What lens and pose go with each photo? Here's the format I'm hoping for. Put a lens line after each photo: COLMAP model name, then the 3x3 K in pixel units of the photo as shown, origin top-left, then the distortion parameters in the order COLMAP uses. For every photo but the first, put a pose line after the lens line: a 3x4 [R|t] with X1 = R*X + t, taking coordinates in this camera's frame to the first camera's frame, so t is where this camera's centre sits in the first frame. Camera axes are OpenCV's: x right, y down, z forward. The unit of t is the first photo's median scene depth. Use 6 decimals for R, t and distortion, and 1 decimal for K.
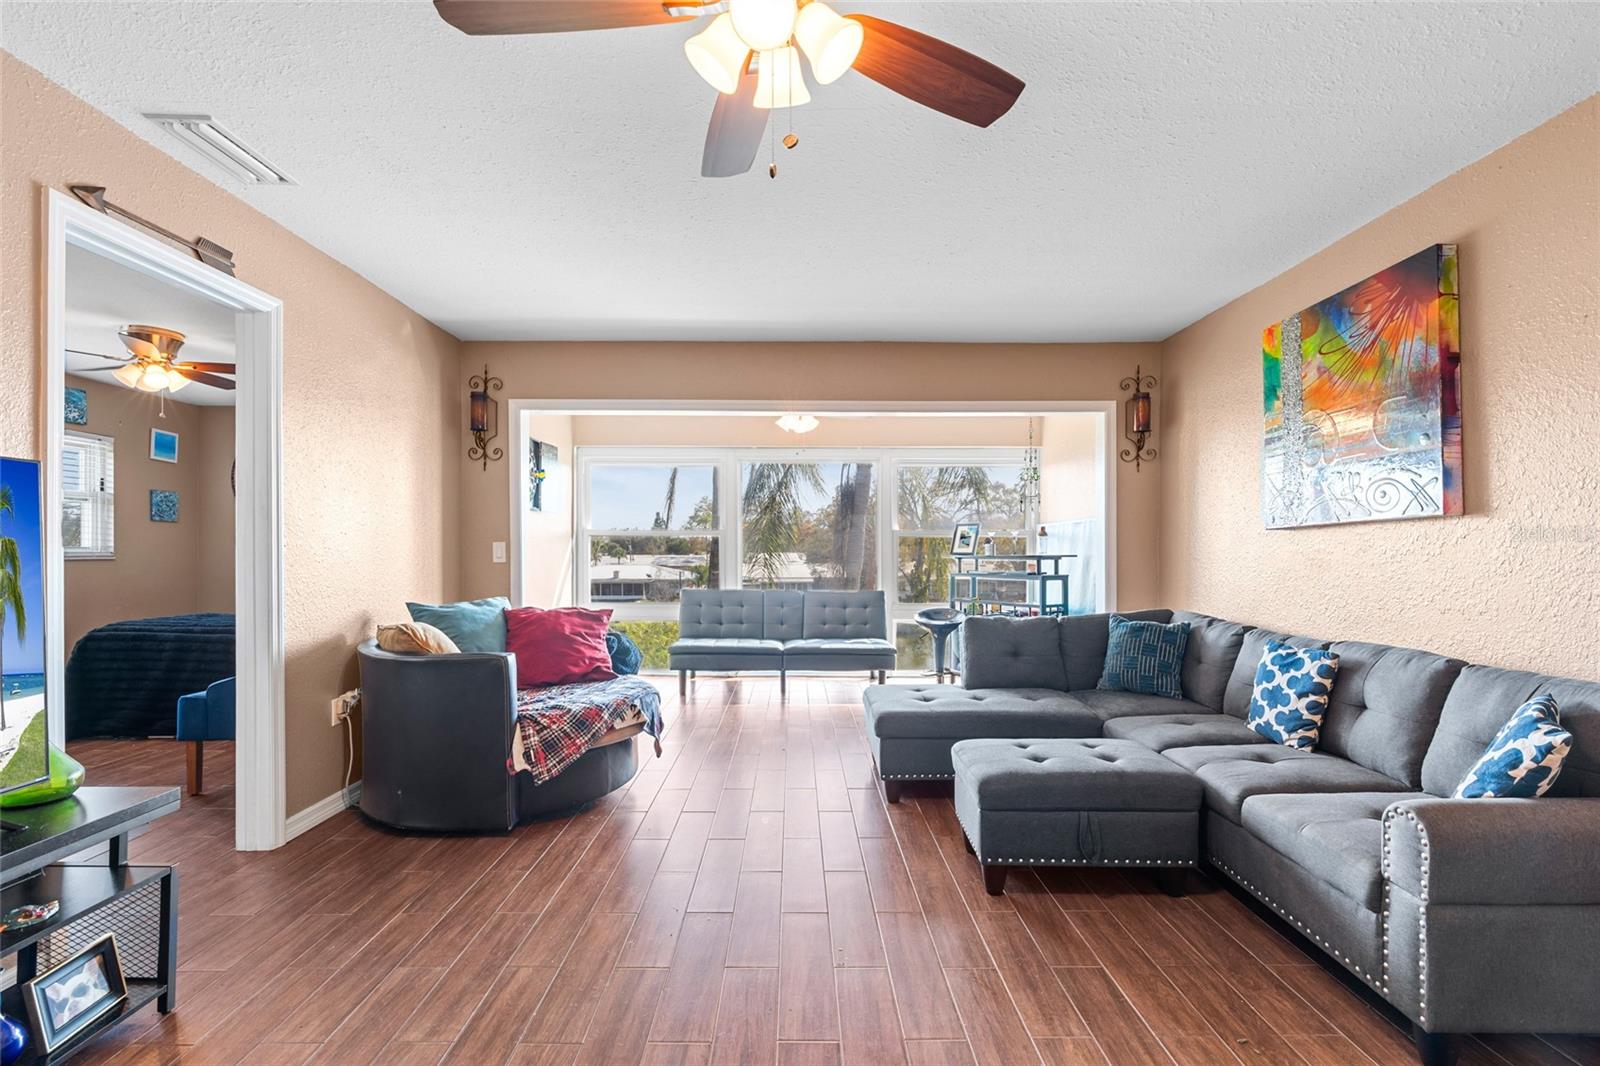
lens RADIAL K [[723.3, 0, 801.6], [0, 723.3, 549.9], [0, 0, 1]] dist [-0.011709, 0.003014]
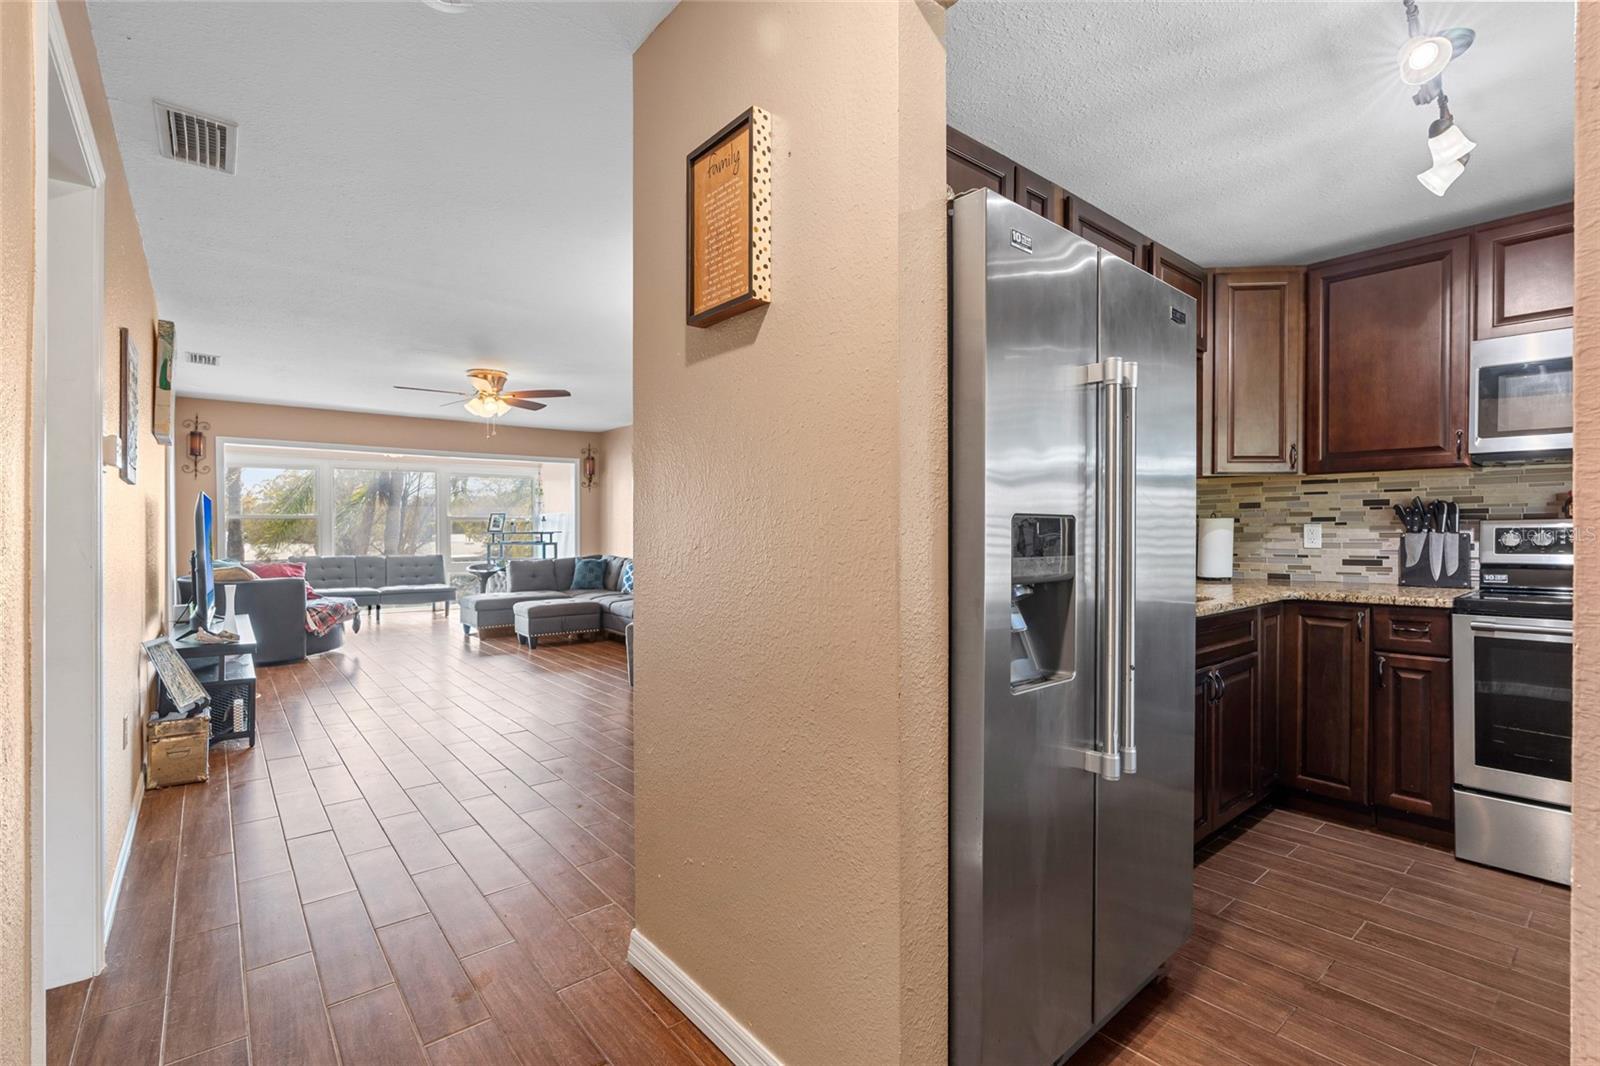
lens RADIAL K [[723.3, 0, 796.3], [0, 723.3, 530.3], [0, 0, 1]] dist [-0.011709, 0.003014]
pose [[0.781446, -0.004748, 0.623954, -0.550872], [0.002296, 0.999986, 0.004733, -0.005205], [-0.623968, -0.002266, 0.781447, -1.485184]]
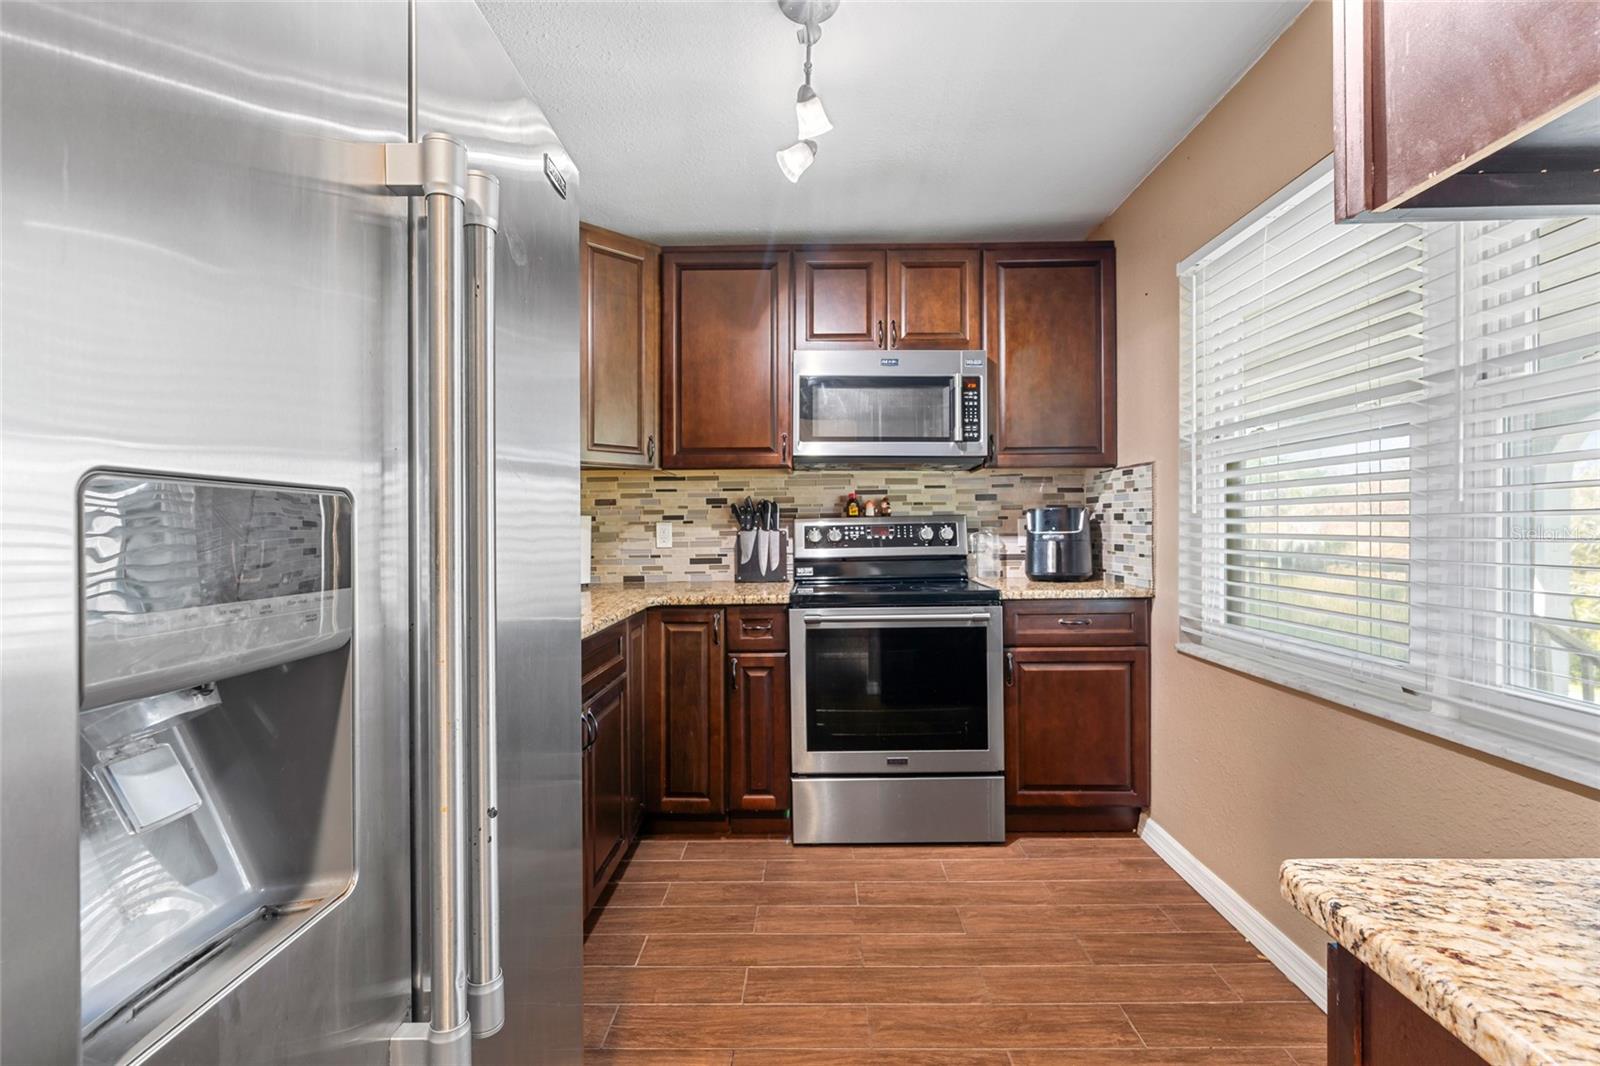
lens RADIAL K [[723.3, 0, 798.3], [0, 723.3, 530.1], [0, 0, 1]] dist [-0.011709, 0.003014]
pose [[0.038241, -0.006581, 0.999247, -0.298852], [0.006948, 0.999956, 0.006319, -0.002121], [-0.999244, 0.006701, 0.038285, -1.354856]]
